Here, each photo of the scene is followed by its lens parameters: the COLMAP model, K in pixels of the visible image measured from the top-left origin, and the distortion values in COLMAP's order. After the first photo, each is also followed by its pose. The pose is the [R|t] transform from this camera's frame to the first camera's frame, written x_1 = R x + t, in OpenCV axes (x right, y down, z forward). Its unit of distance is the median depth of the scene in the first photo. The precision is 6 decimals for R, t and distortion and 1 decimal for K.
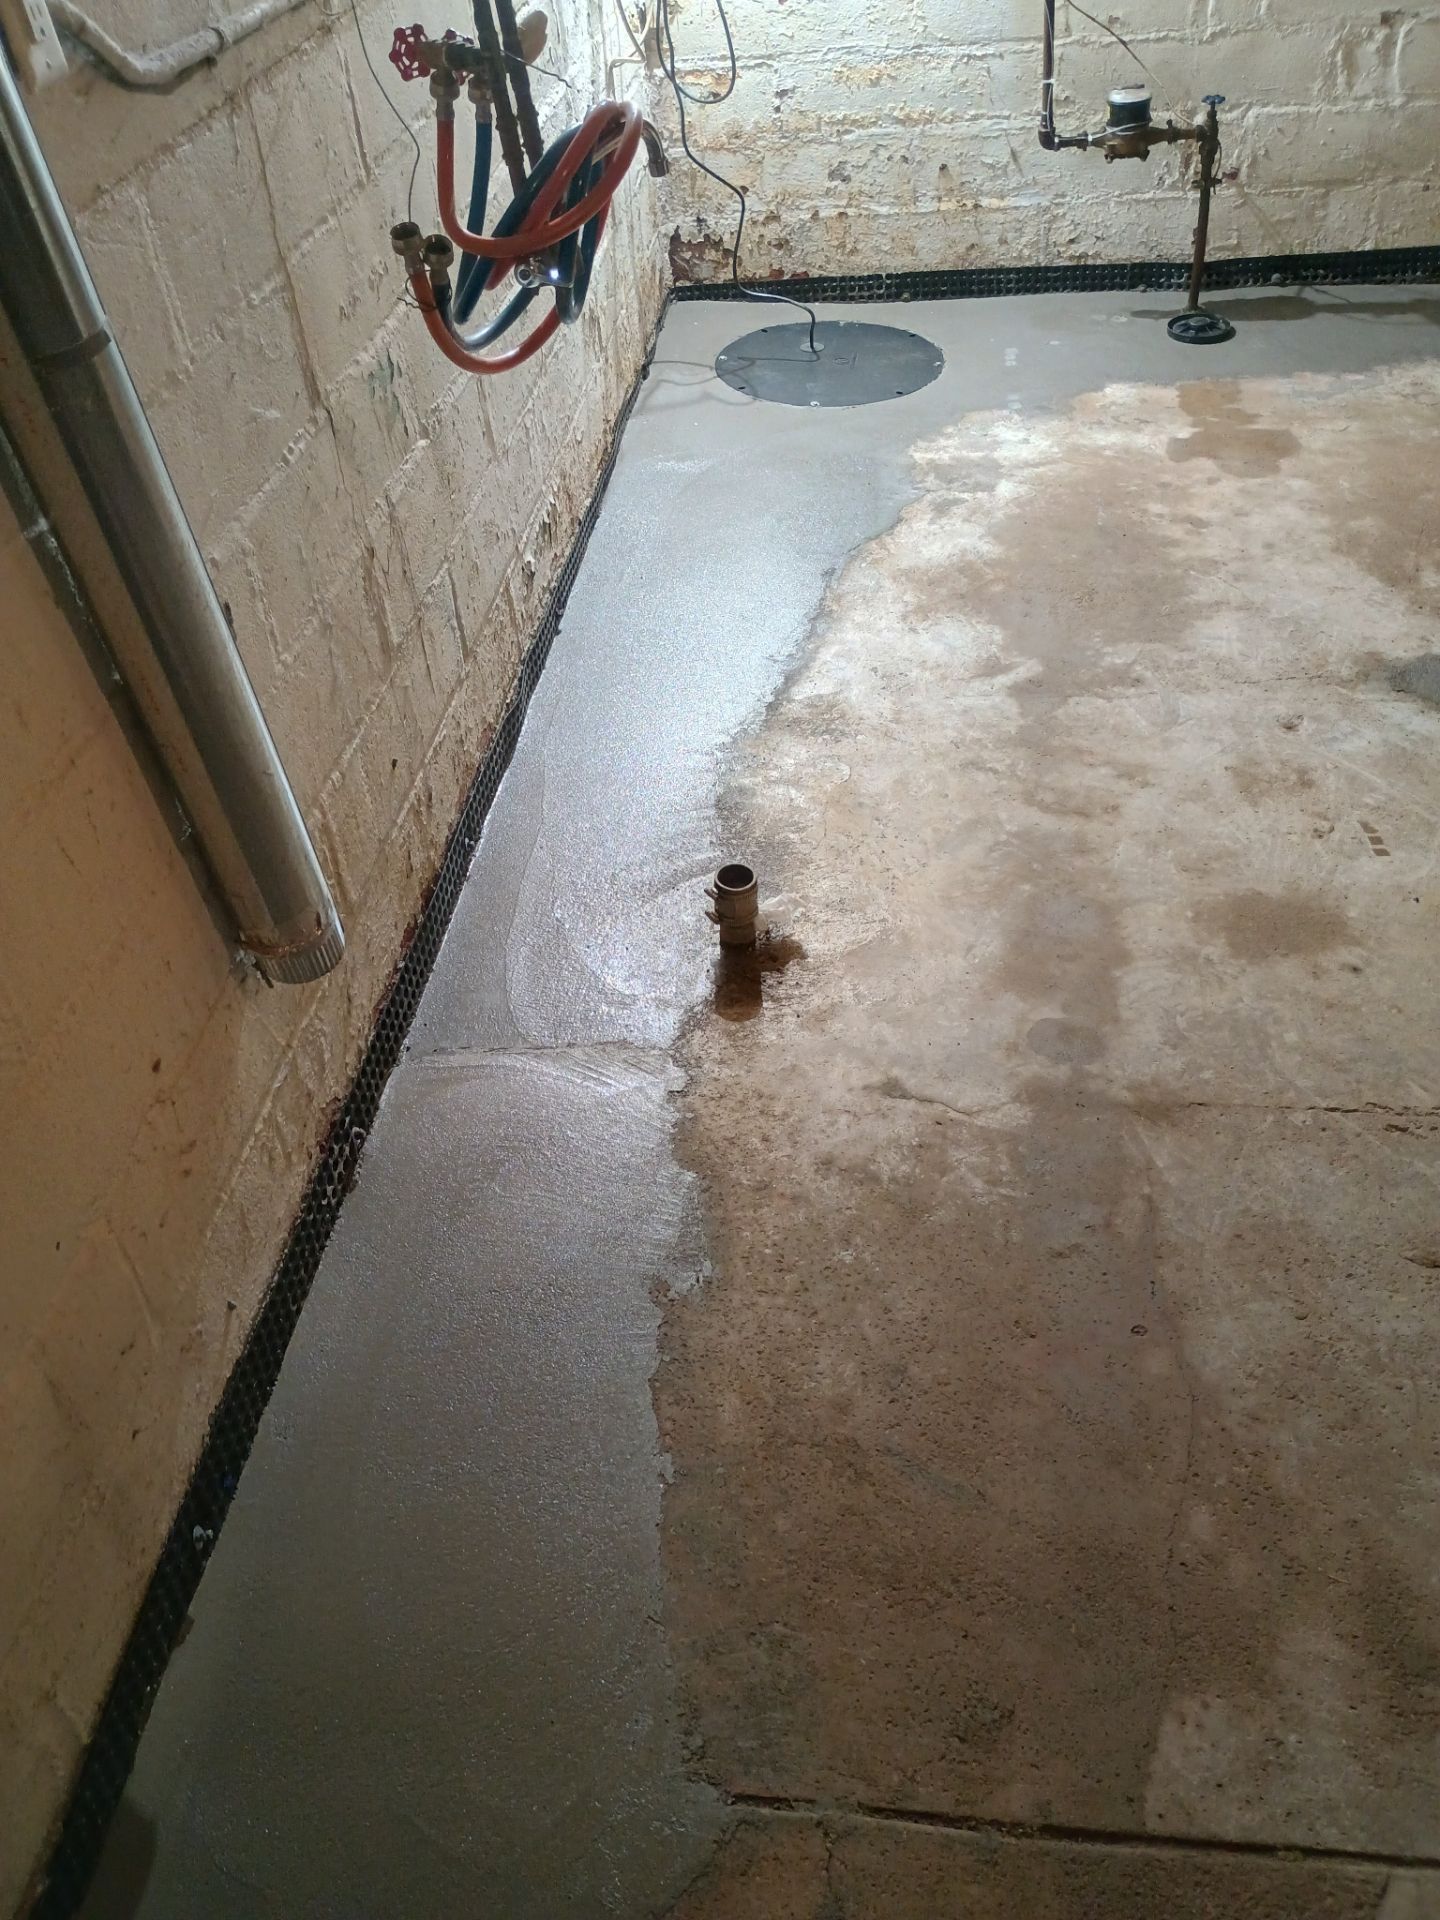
lens RADIAL K [[1675.7, 0, 700.2], [0, 1675.7, 971.8], [0, 0, 1]] dist [0.067150, -0.083969]
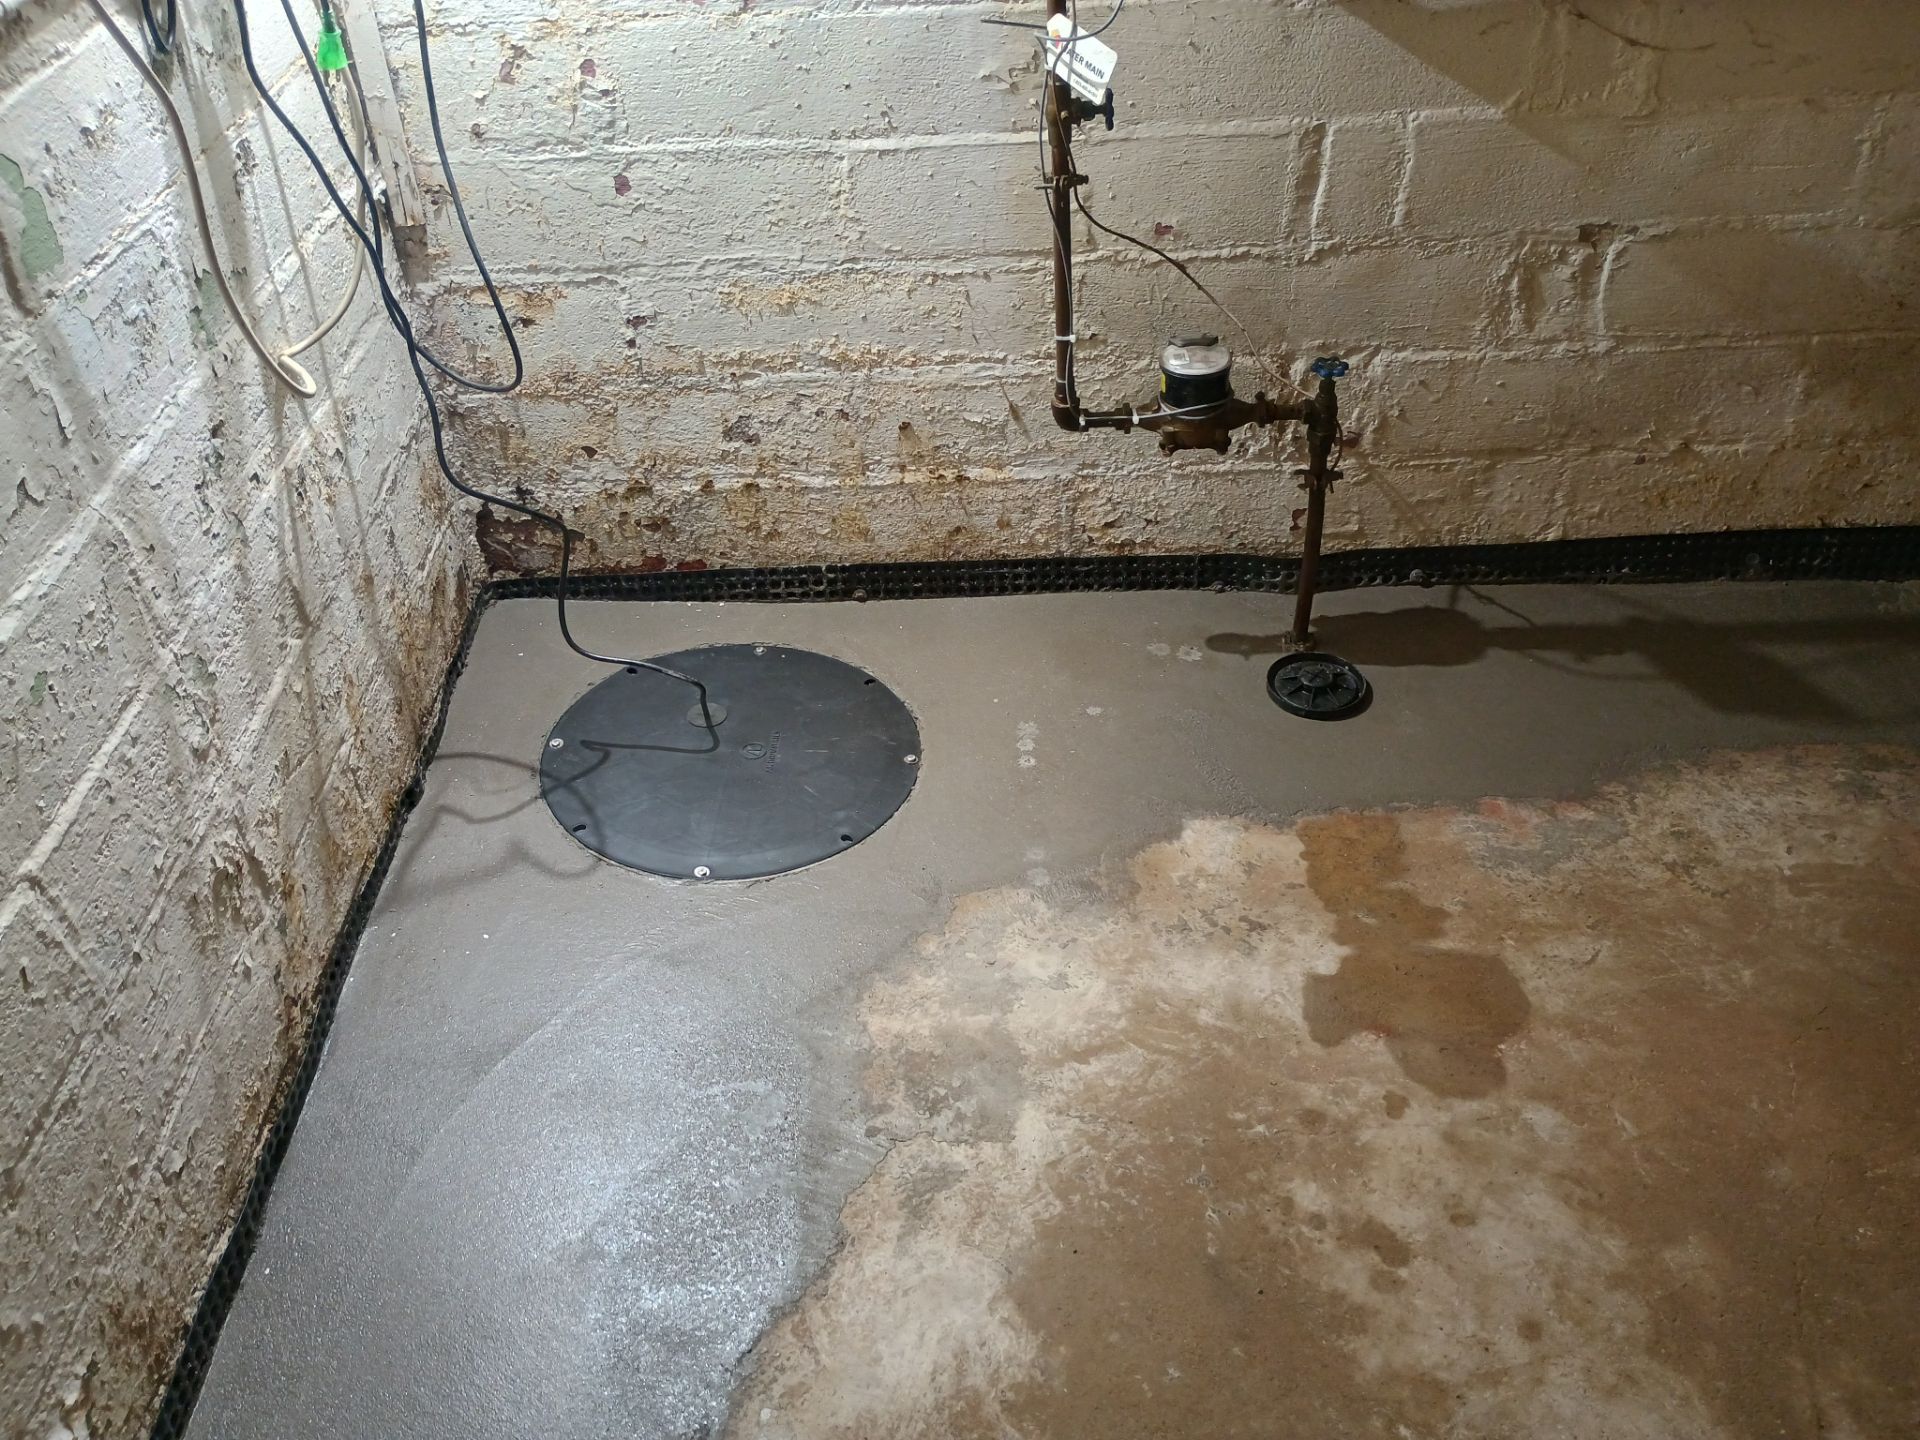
lens RADIAL K [[1675.7, 0, 949.4], [0, 1675.7, 723.4], [0, 0, 1]] dist [0.067150, -0.083969]
pose [[0.991056, -0.039414, 0.127497, 0.081374], [0.045510, 0.997938, -0.045258, -0.359904], [-0.125450, 0.050656, 0.990806, 0.412979]]
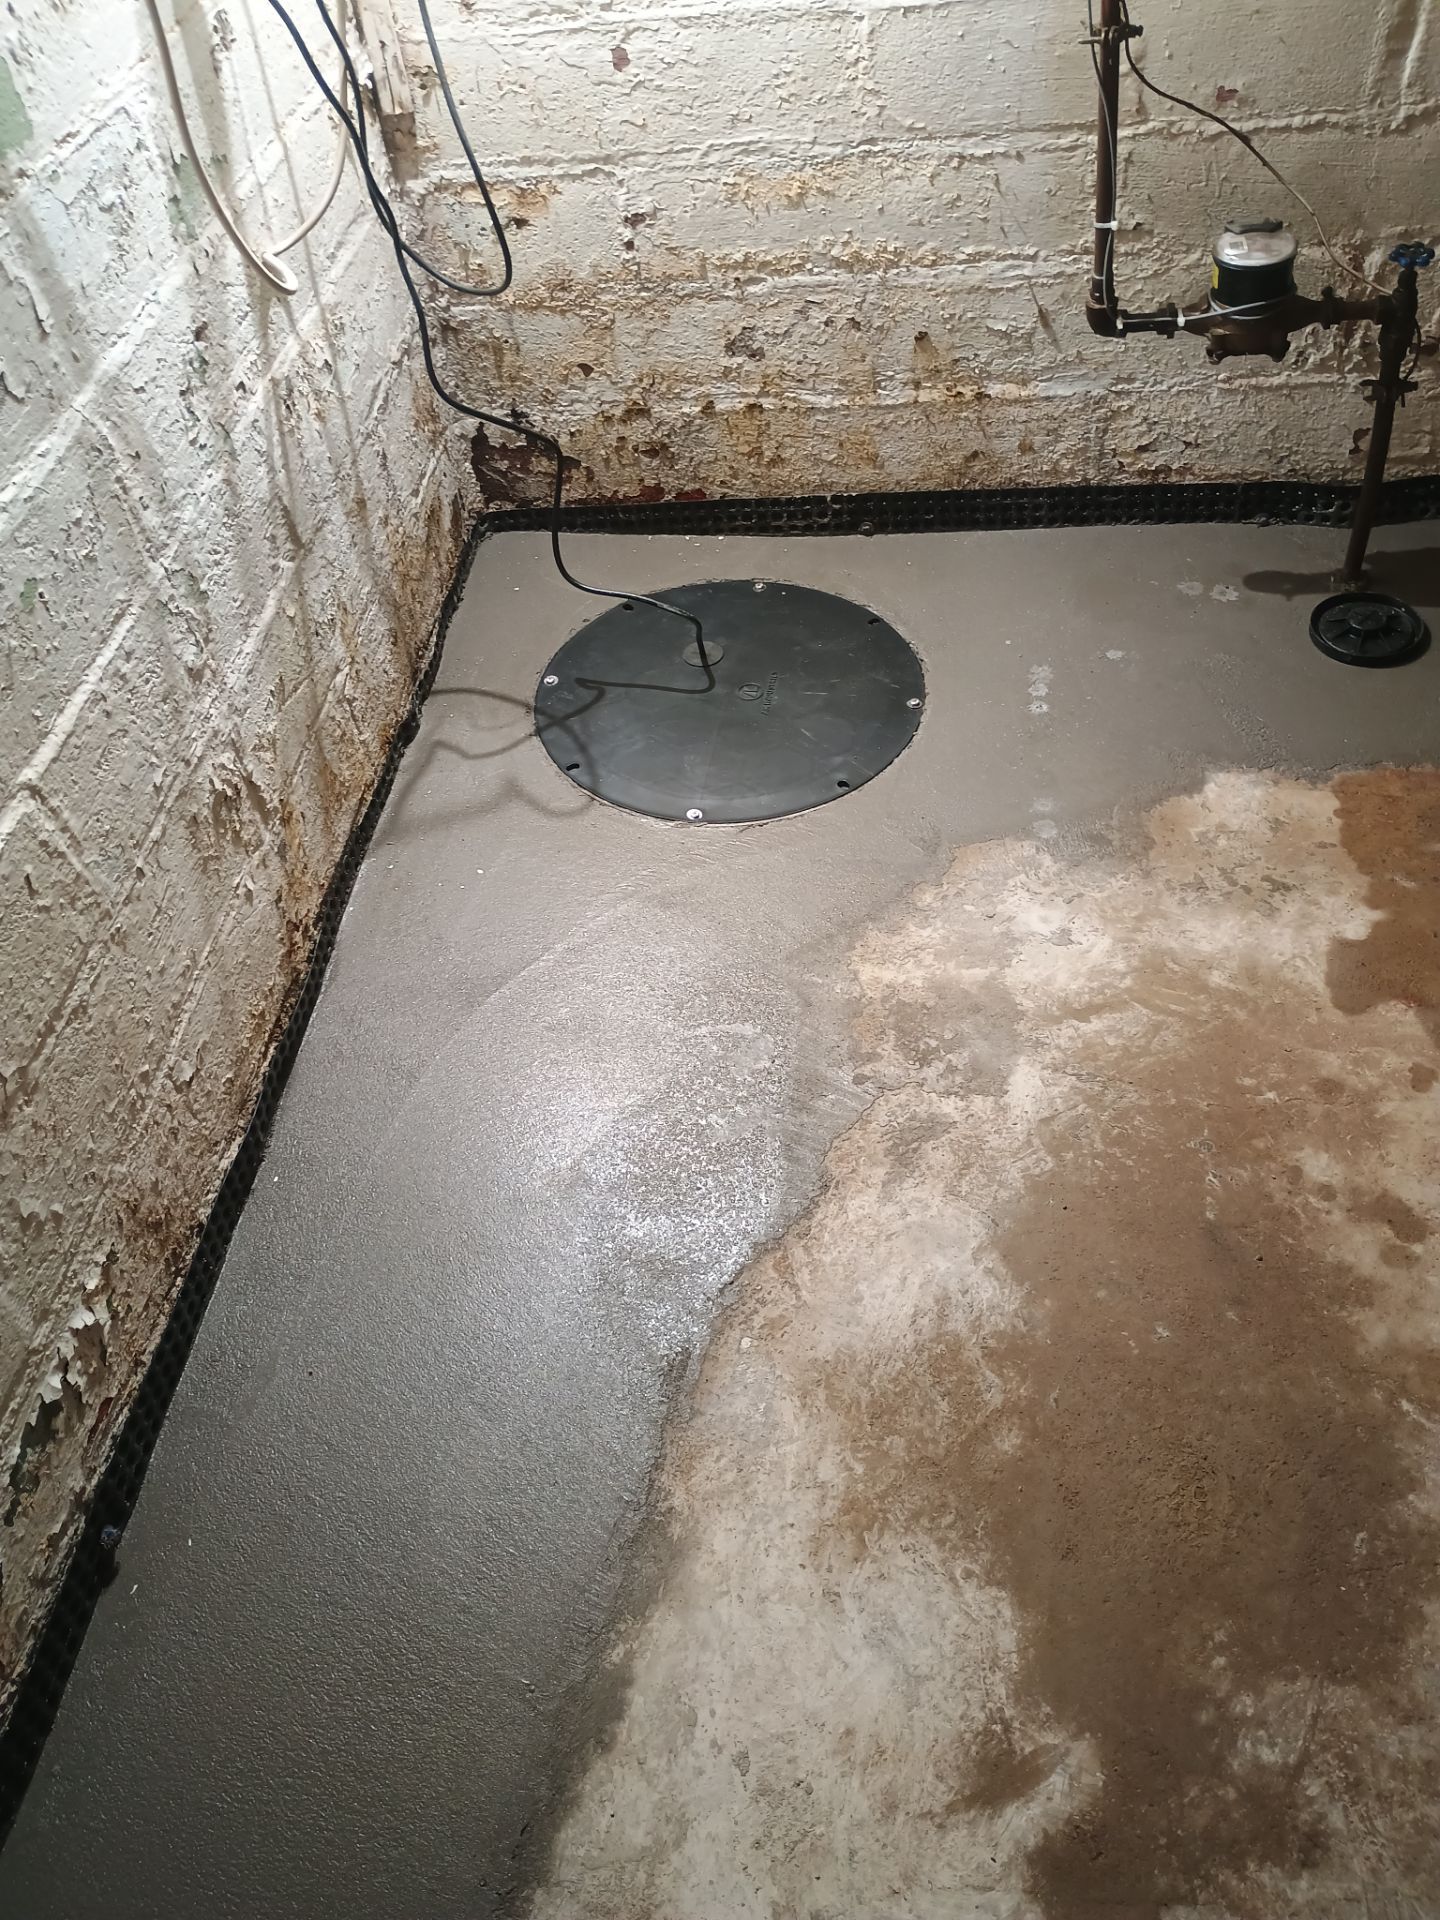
lens RADIAL K [[1675.7, 0, 732.2], [0, 1675.7, 953.7], [0, 0, 1]] dist [0.067150, -0.083969]
pose [[0.999733, -0.021204, -0.009156, 0.085507], [0.022051, 0.994201, 0.105250, -0.351352], [0.006871, -0.105424, 0.994404, 0.434054]]
